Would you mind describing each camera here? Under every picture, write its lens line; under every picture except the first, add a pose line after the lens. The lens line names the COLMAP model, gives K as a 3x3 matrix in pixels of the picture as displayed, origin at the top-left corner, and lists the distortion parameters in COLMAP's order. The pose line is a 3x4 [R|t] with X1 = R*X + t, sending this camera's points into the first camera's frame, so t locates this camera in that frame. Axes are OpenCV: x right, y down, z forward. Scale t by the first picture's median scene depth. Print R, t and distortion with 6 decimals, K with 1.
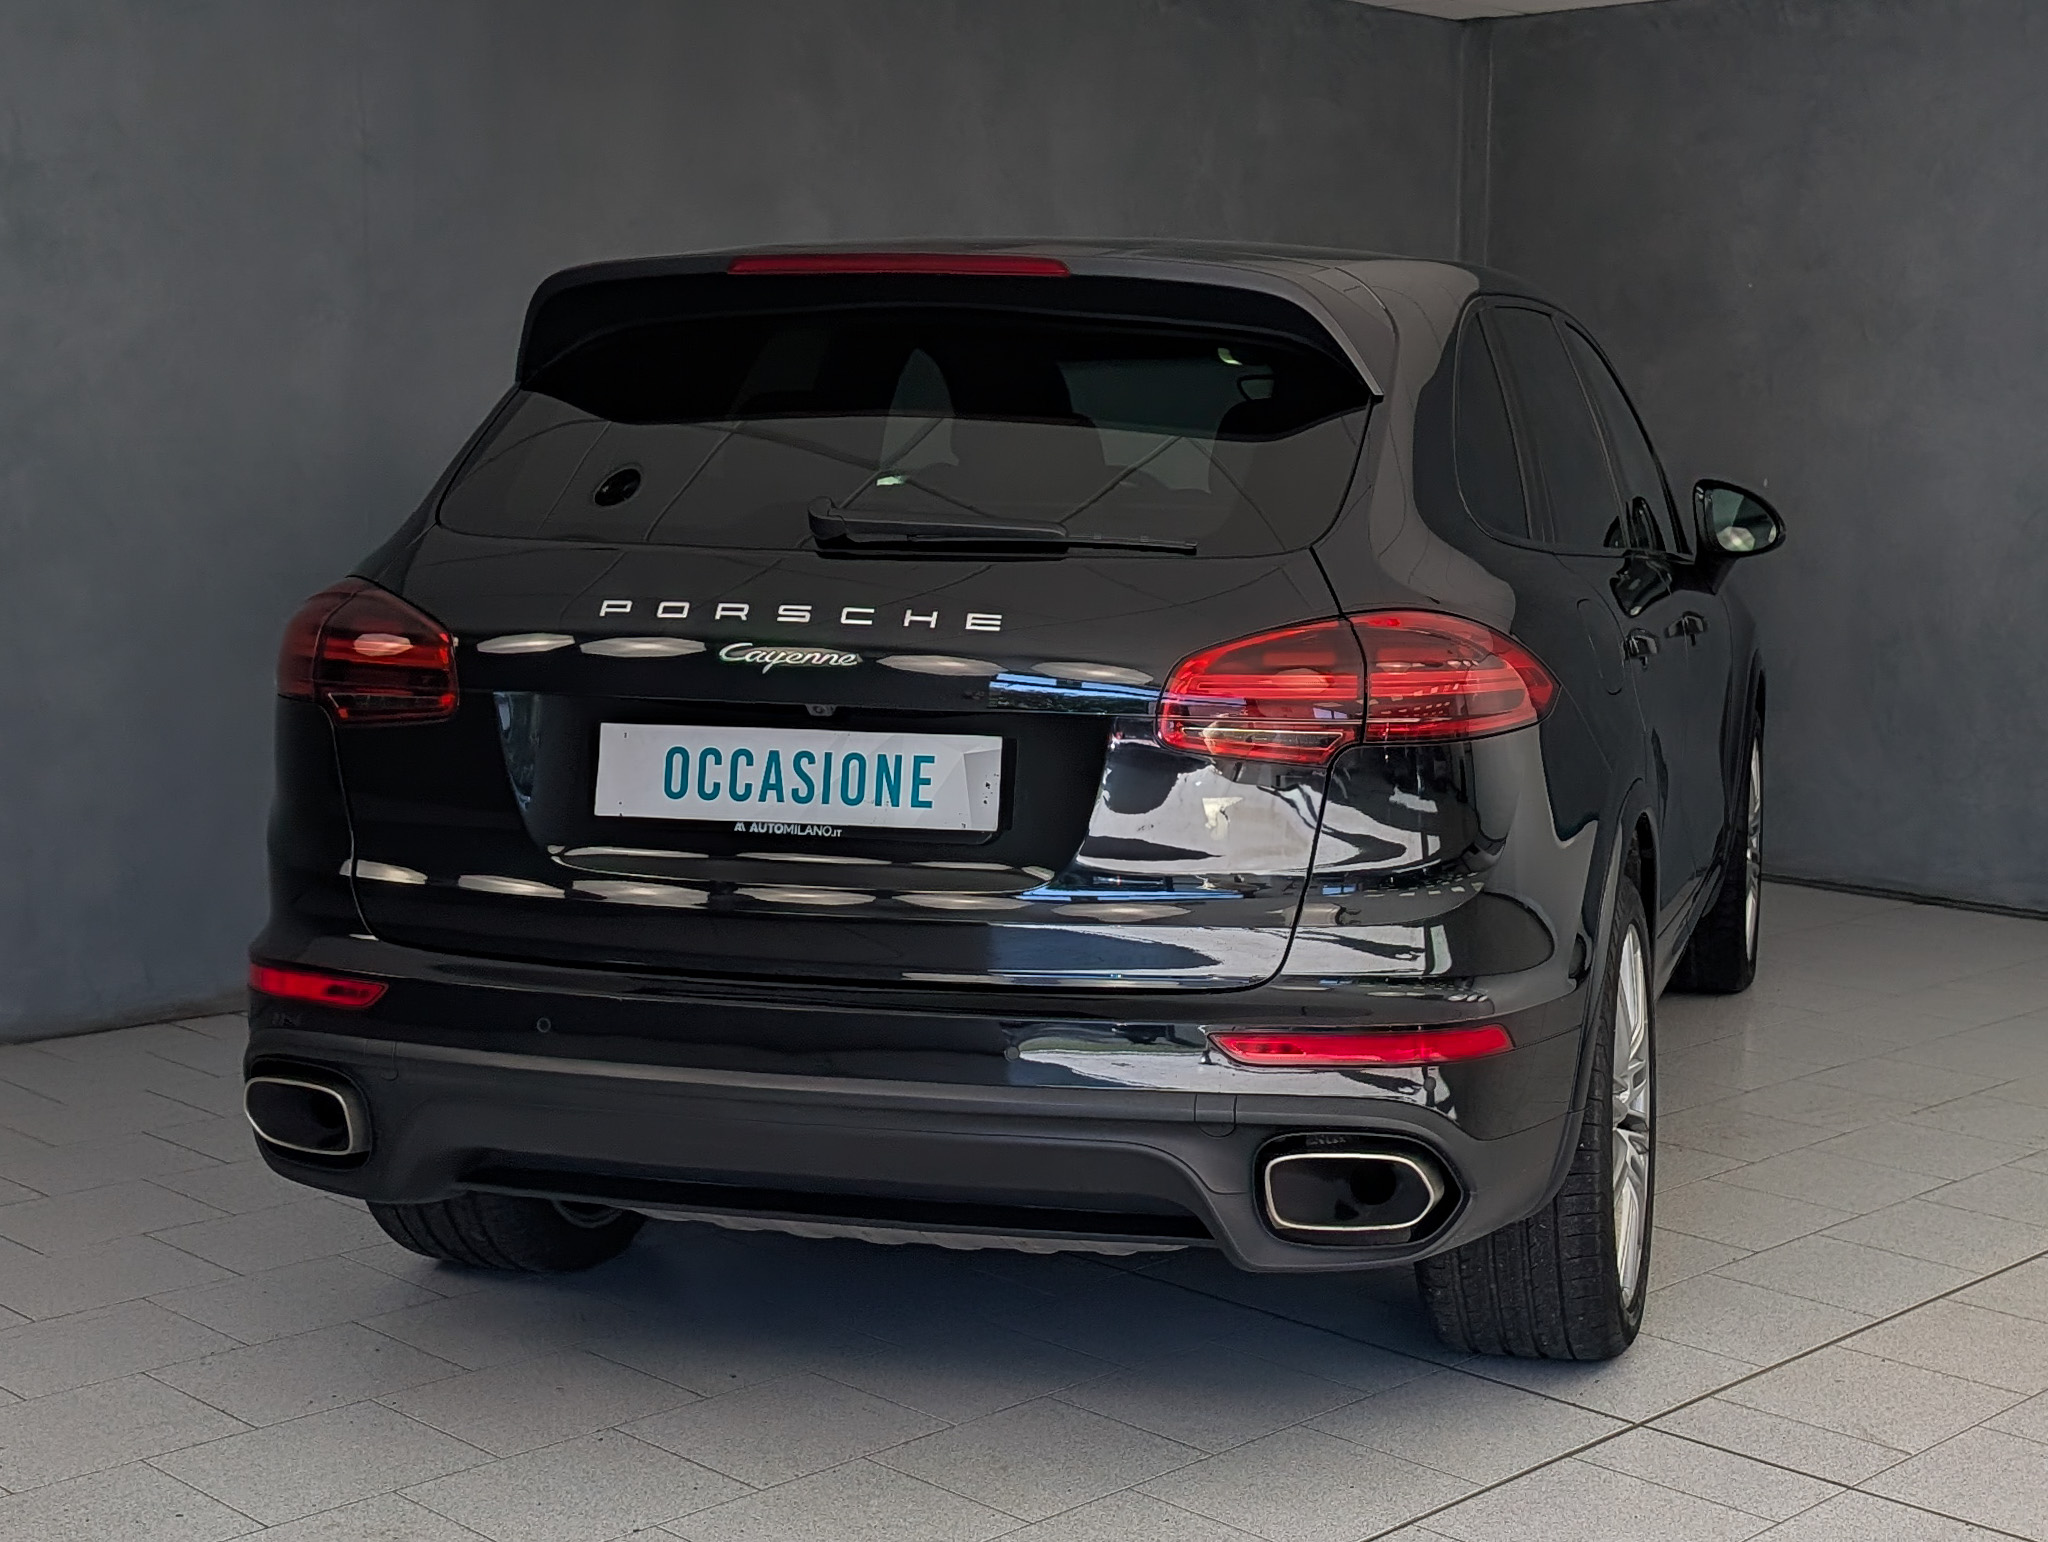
lens RADIAL K [[1441.8, 0, 1024.0], [0, 1441.8, 771.0], [0, 0, 1]] dist [0.007171, 0.005087]
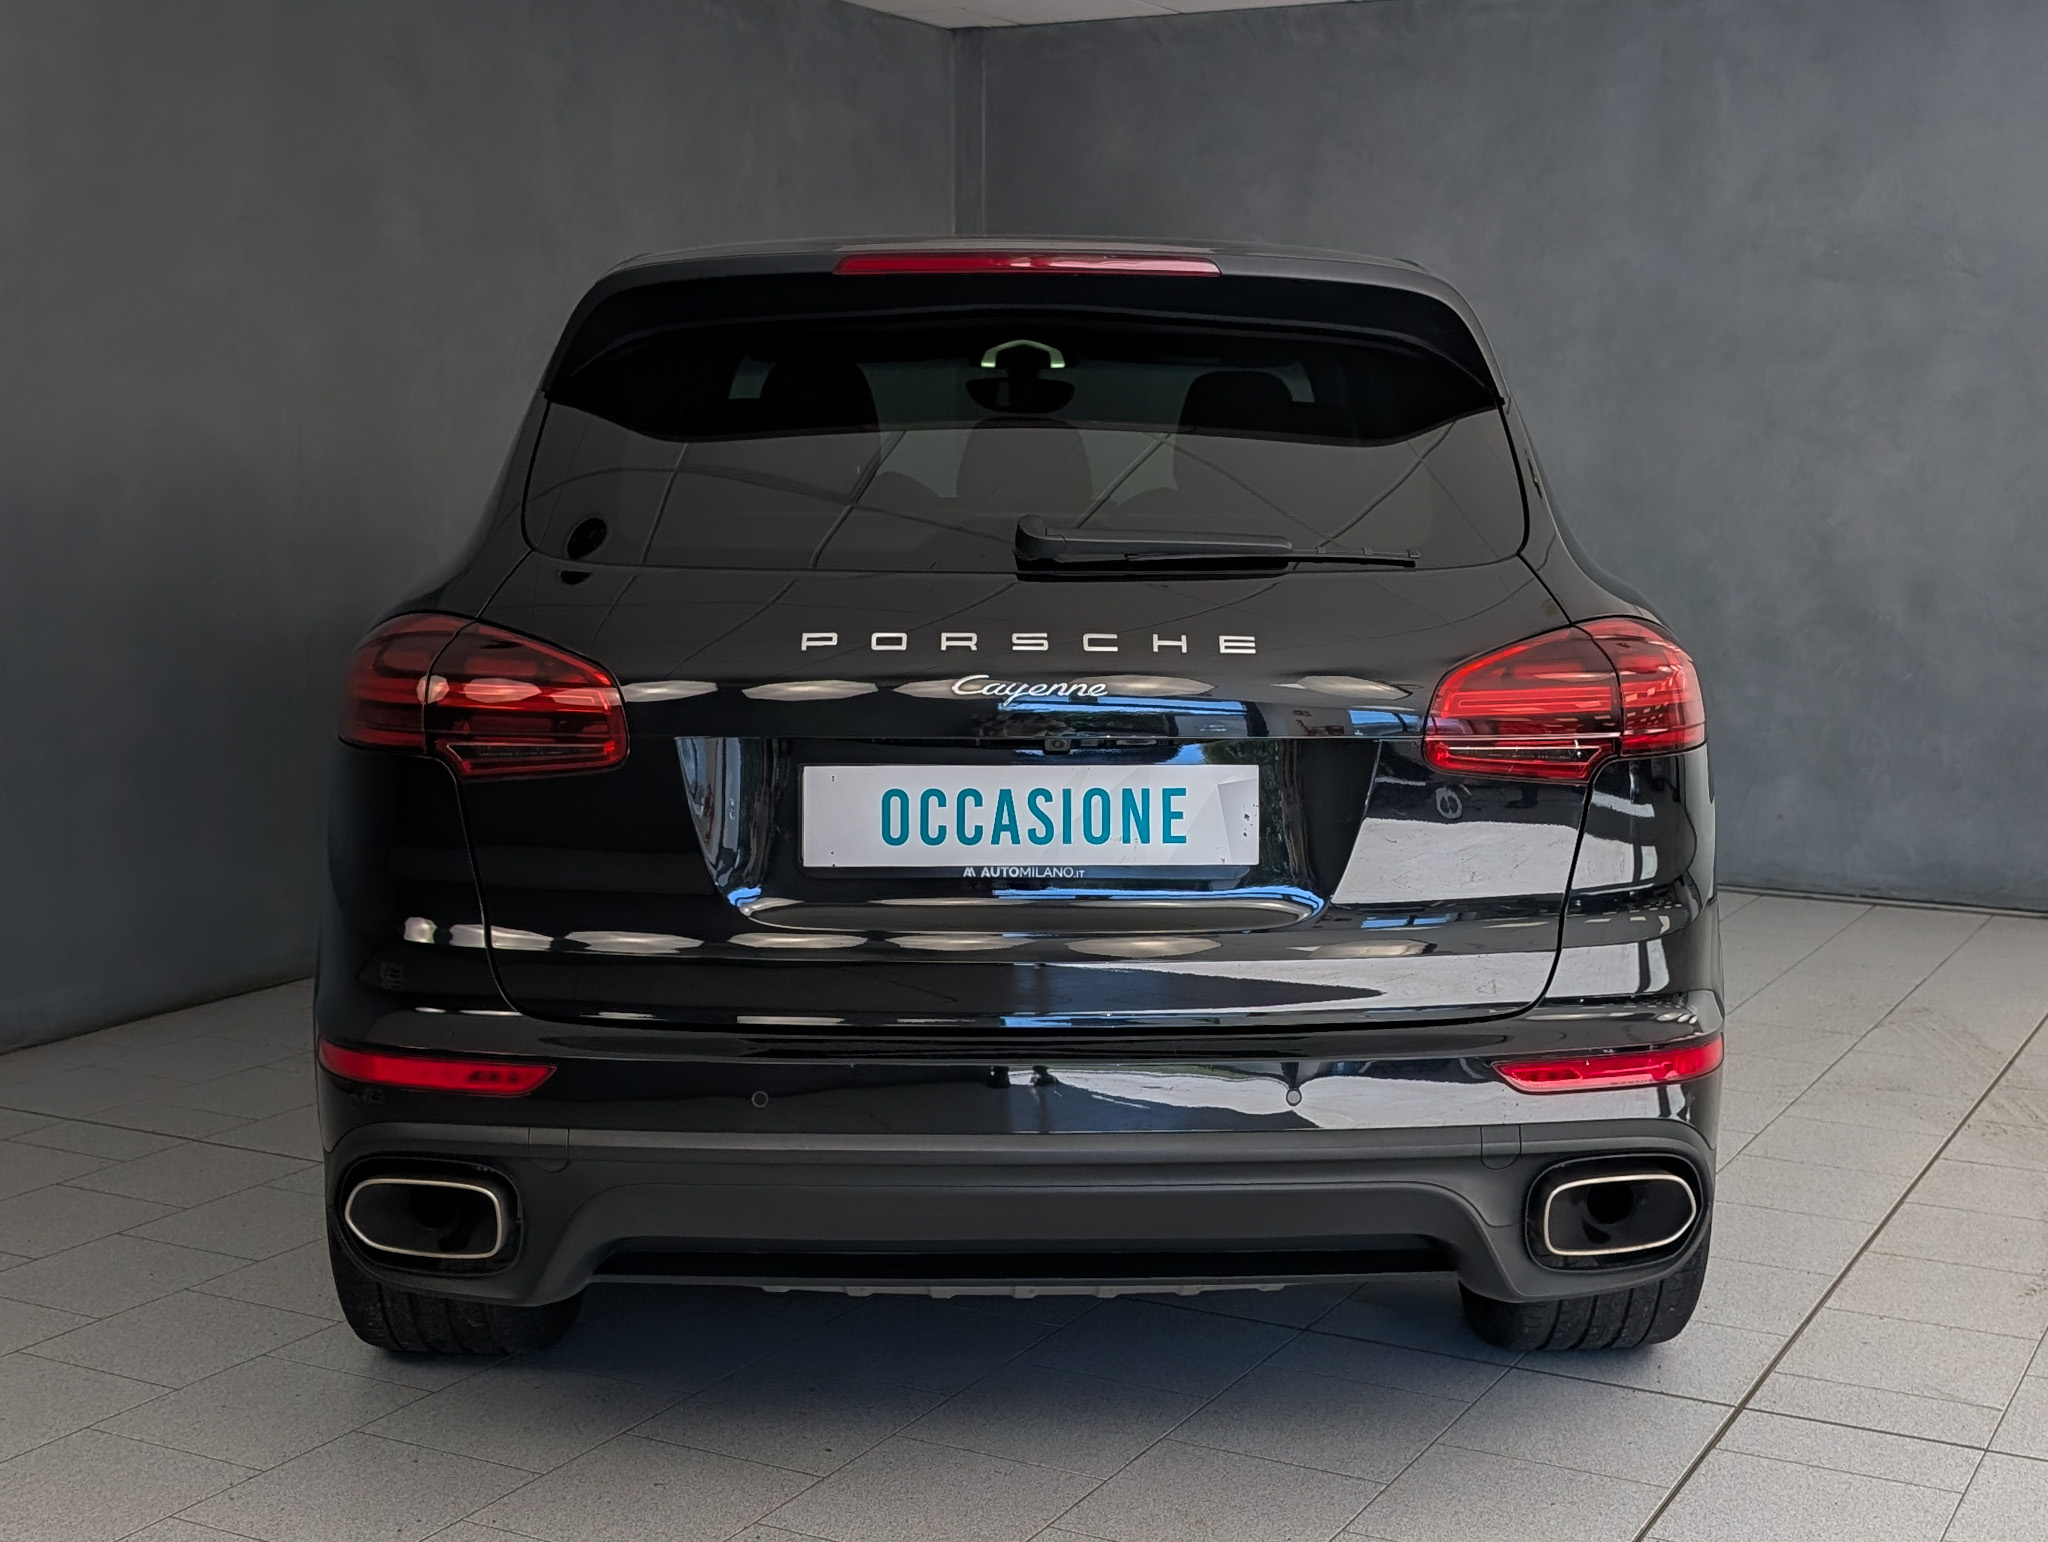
lens RADIAL K [[1466.1, 0, 1034.3], [0, 1466.1, 783.3], [0, 0, 1]] dist [0.034618, -0.040708]
pose [[0.991017, -0.043013, 0.126627, -0.274195], [0.042495, 0.999074, 0.006787, -0.023429], [-0.126801, -0.001345, 0.991927, 0.057388]]
